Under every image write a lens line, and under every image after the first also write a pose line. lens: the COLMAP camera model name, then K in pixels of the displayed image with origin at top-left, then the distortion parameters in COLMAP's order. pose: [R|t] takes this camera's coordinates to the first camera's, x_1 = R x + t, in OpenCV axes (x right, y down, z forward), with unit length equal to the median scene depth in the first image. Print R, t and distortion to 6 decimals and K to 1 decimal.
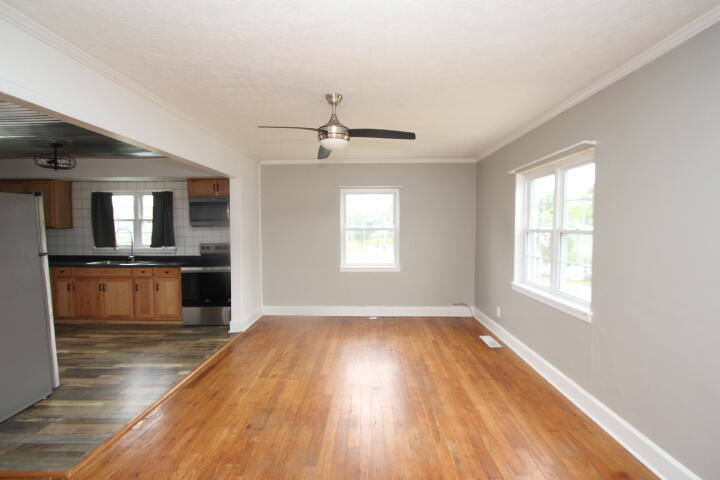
lens RADIAL K [[334.4, 0, 358.9], [0, 334.4, 239.9], [0, 0, 1]] dist [0.011032, -0.015033]
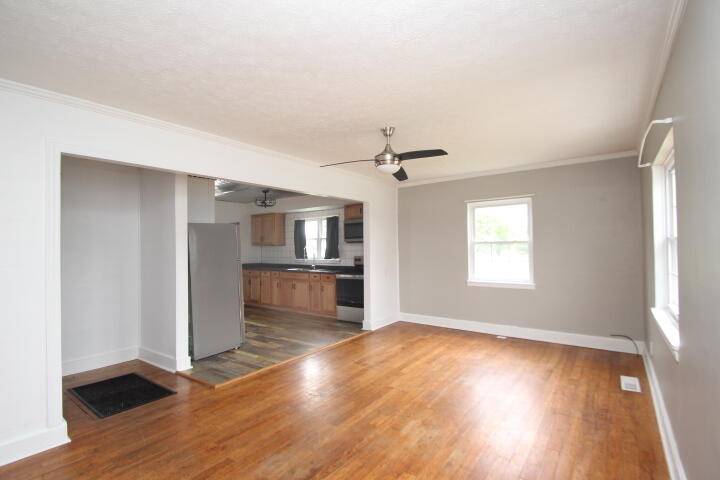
lens RADIAL K [[334.4, 0, 359.0], [0, 334.4, 242.3], [0, 0, 1]] dist [0.011032, -0.015033]
pose [[0.814996, -0.017330, -0.579208, 0.287047], [-0.008934, 0.999058, -0.042463, 0.012175], [0.579398, 0.039782, 0.814073, -0.004969]]
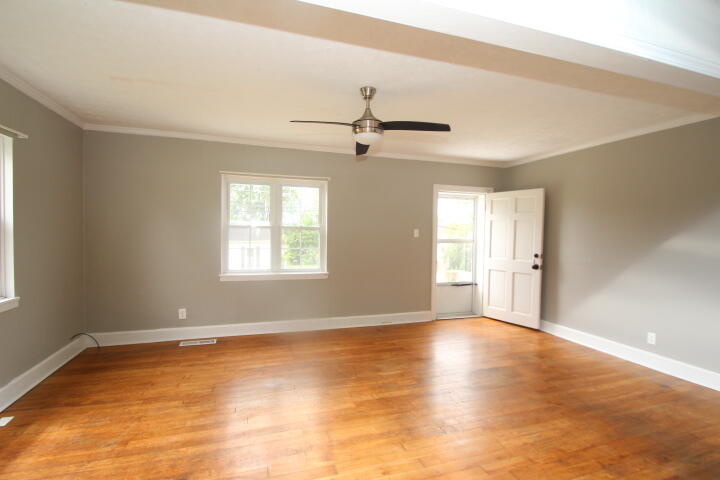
lens RADIAL K [[334.4, 0, 360.5], [0, 334.4, 241.8], [0, 0, 1]] dist [0.011032, -0.015033]
pose [[-0.330763, -0.031716, 0.943181, -0.558383], [0.023913, 0.998833, 0.041974, -0.010870], [-0.943411, 0.036438, -0.329618, 0.748661]]
